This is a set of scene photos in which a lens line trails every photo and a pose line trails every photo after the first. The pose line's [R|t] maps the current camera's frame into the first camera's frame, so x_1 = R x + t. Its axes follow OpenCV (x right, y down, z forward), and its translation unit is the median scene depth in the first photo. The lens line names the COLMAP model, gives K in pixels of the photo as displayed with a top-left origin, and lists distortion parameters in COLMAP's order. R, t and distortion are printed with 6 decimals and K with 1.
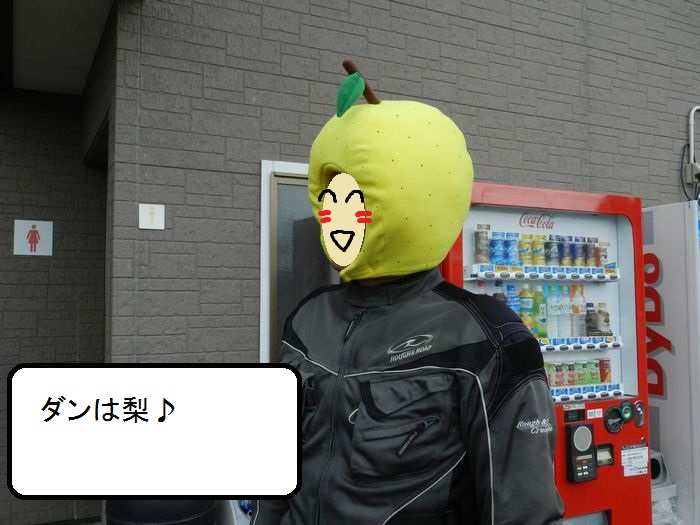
lens RADIAL K [[659.1, 0, 349.8], [0, 659.1, 263.2], [0, 0, 1]] dist [0.009469, 0.000000]
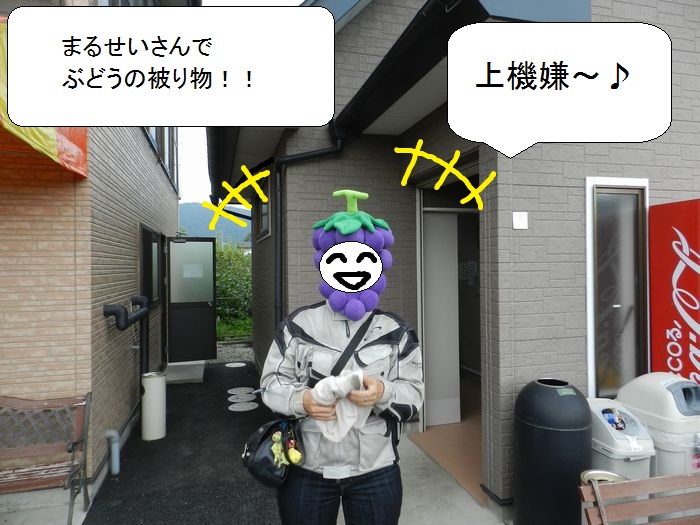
lens RADIAL K [[469.2, 0, 348.8], [0, 469.2, 261.8], [0, 0, 1]] dist [0.015840, -0.000653]
pose [[0.980062, -0.009151, -0.198483, -0.442371], [0.019075, 0.998658, 0.048145, -0.034611], [0.197776, -0.050971, 0.978921, -0.090505]]
